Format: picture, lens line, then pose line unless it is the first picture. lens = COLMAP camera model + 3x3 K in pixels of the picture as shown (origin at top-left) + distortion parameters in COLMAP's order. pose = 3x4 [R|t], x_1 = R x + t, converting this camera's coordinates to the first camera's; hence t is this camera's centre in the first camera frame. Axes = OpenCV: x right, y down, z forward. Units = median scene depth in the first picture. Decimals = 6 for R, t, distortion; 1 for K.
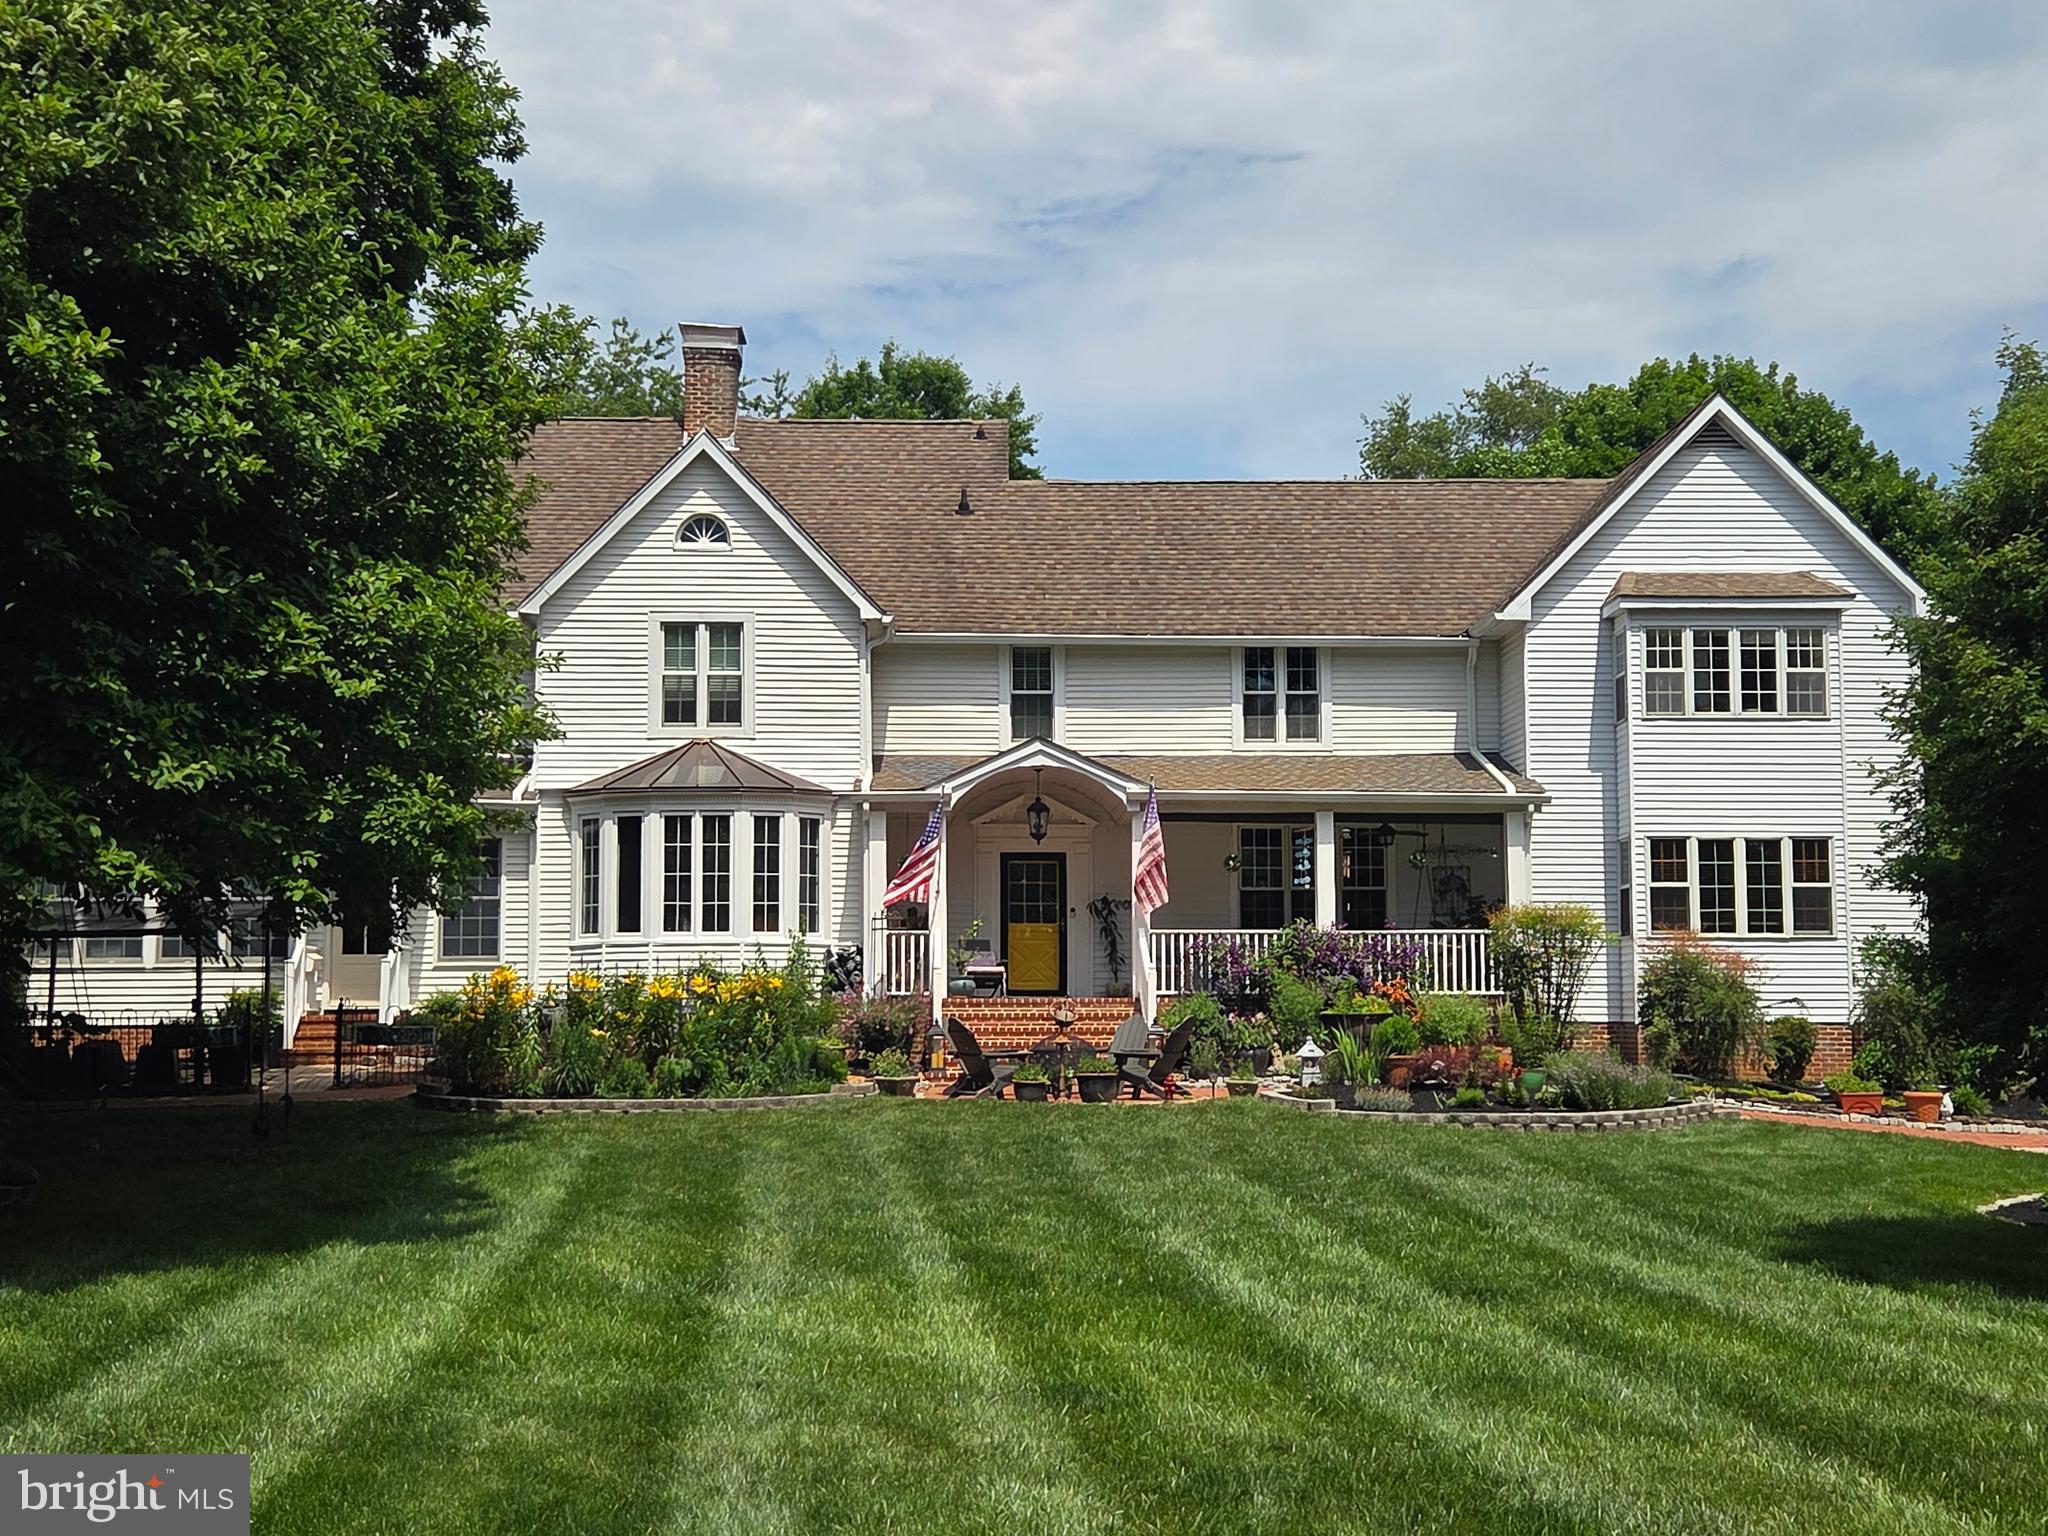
lens RADIAL K [[2567.0, 0, 1030.6], [0, 2567.0, 827.8], [0, 0, 1]] dist [0.145361, -0.489252]
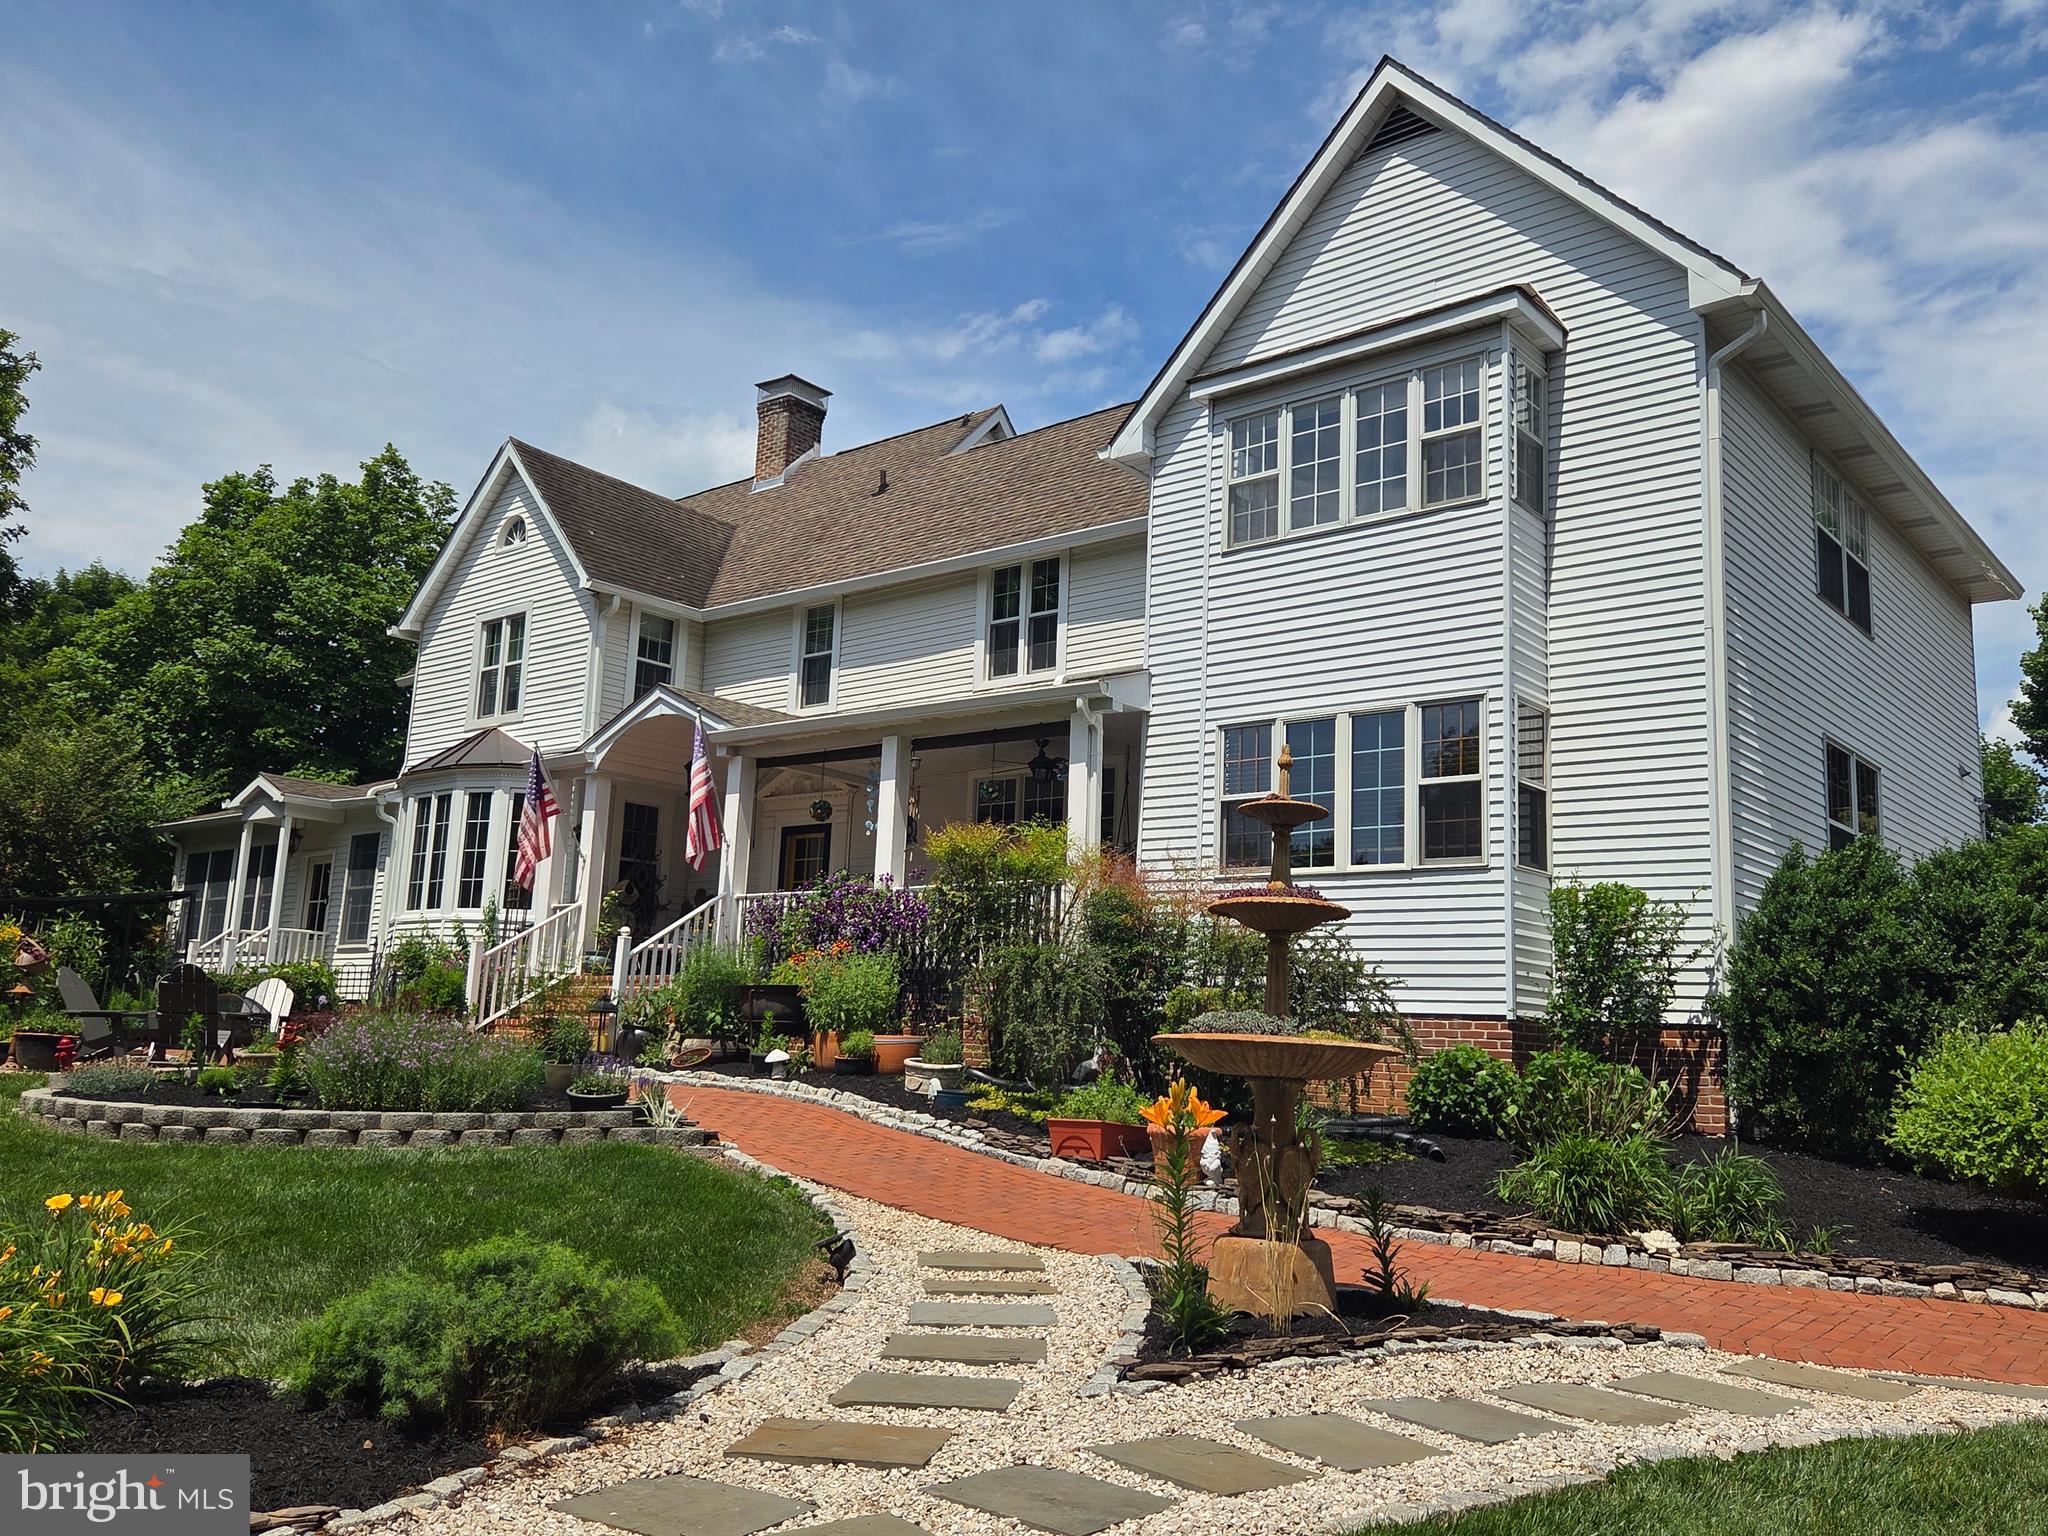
lens RADIAL K [[1624.4, 0, 1024.0], [0, 1624.4, 768.0], [0, 0, 1]] dist [0.103911, -0.209445]
pose [[0.757207, -0.083014, -0.647878, 0.468417], [0.008361, 0.993041, -0.117468, 0.062222], [0.653121, 0.083531, 0.752632, 0.657303]]
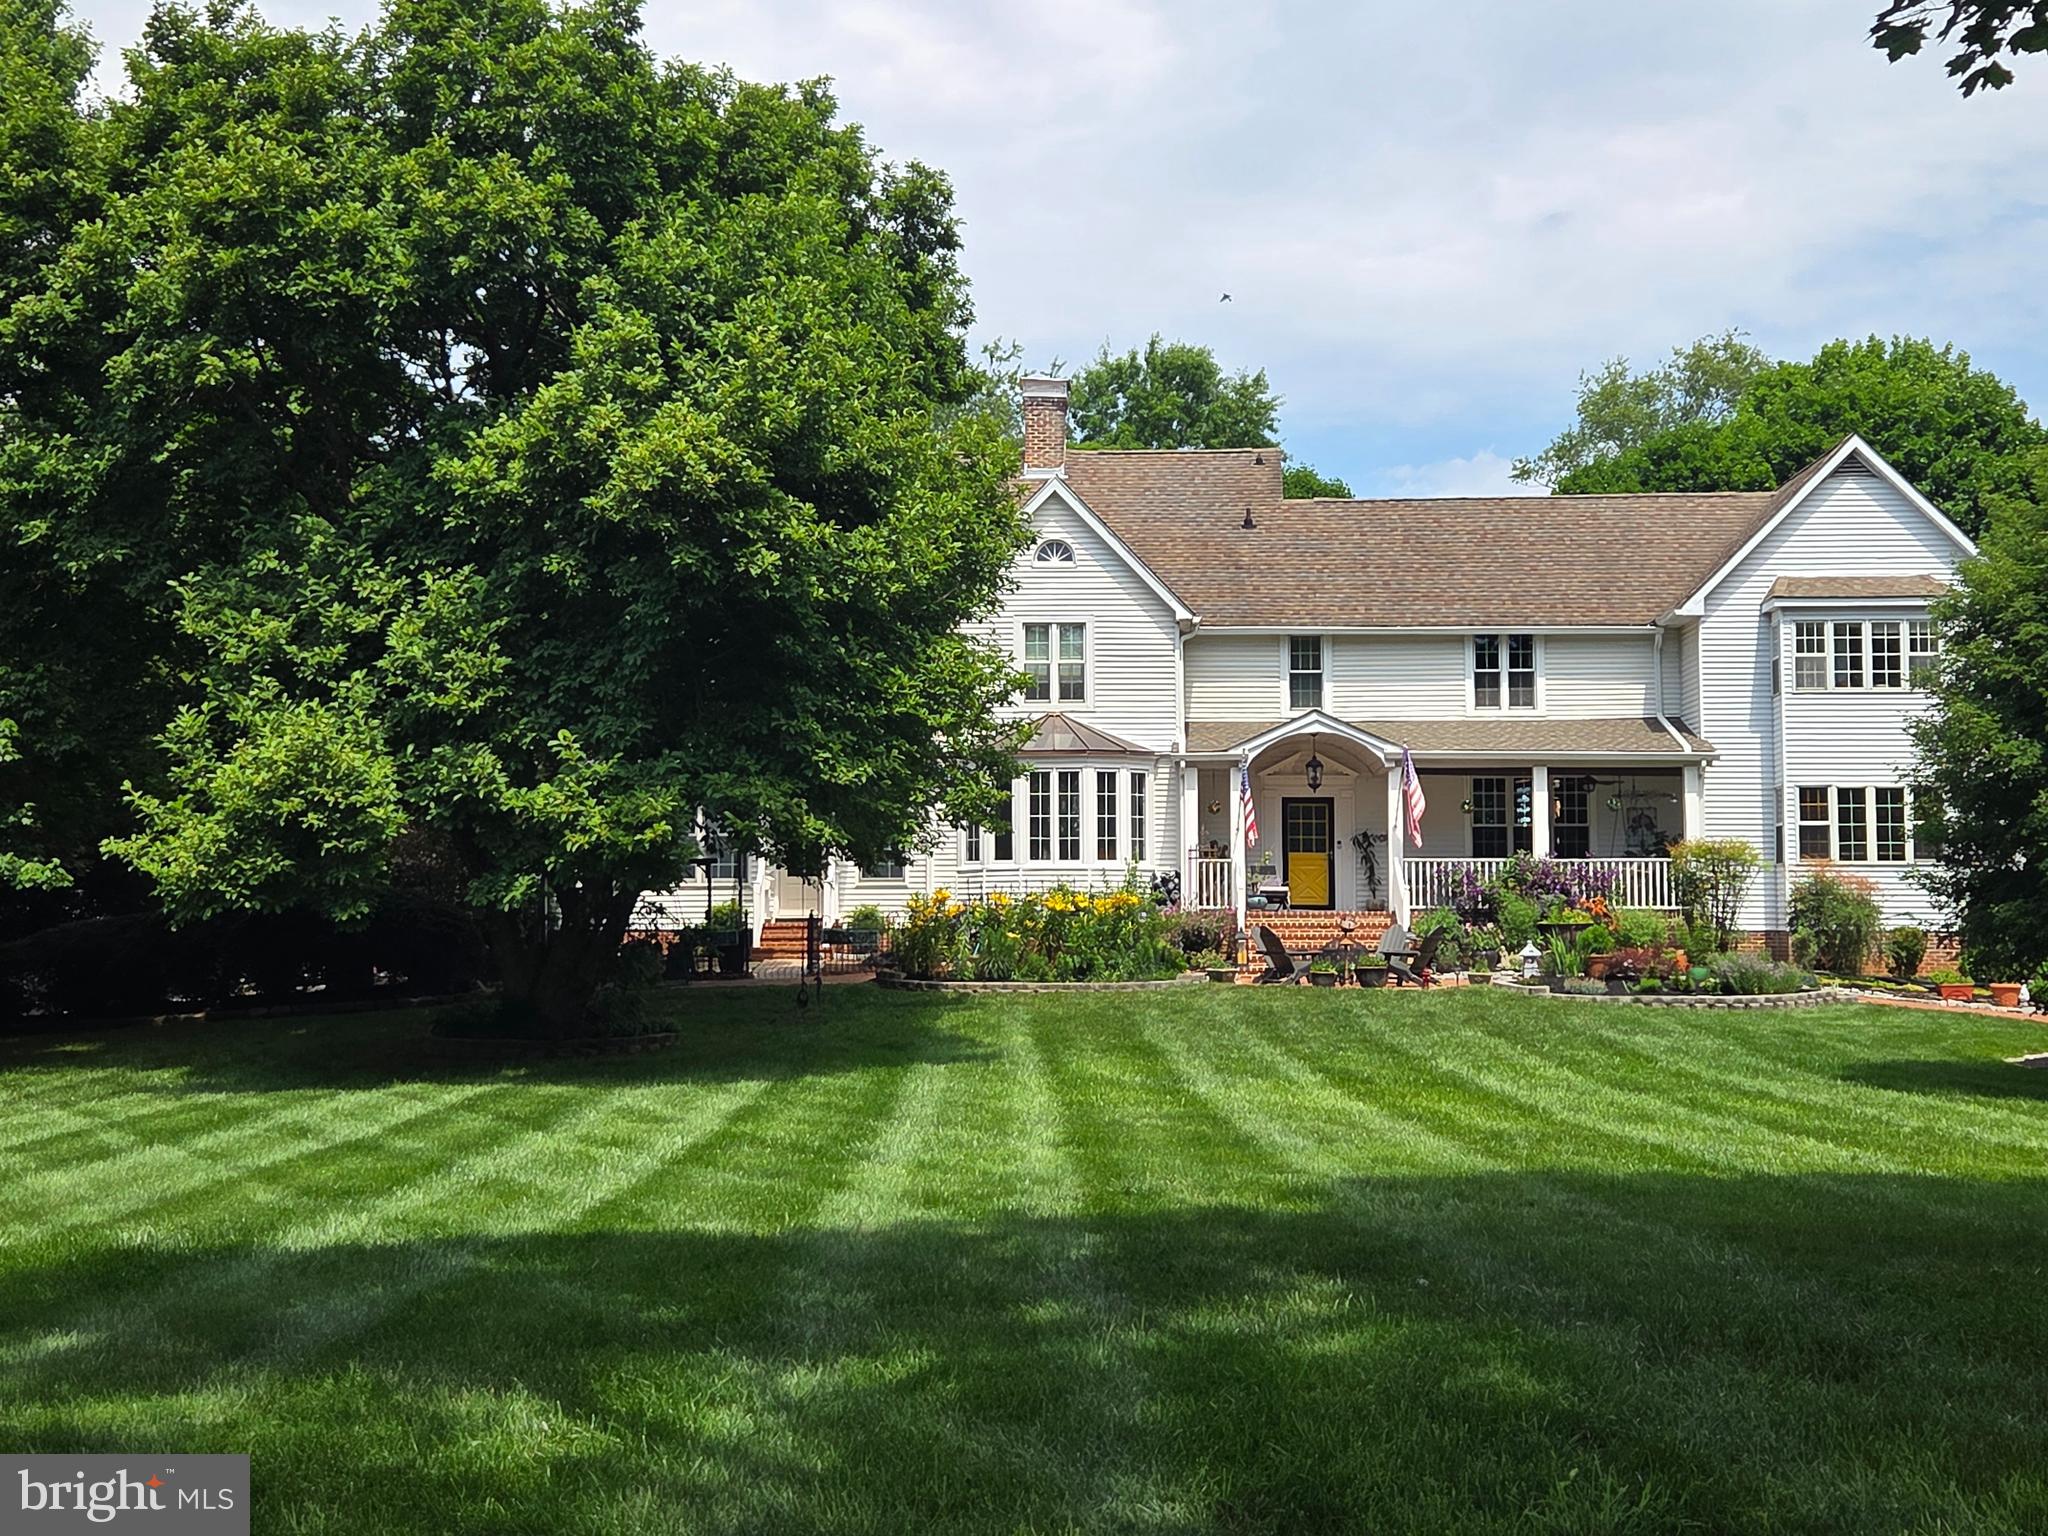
lens RADIAL K [[2529.0, 0, 1024.0], [0, 2529.0, 768.0], [0, 0, 1]] dist [0.063131, -0.015129]
pose [[0.996418, -0.003427, -0.084497, -0.035670], [0.004288, 0.999941, 0.010001, -0.019496], [0.084458, -0.010328, 0.996374, -0.285497]]
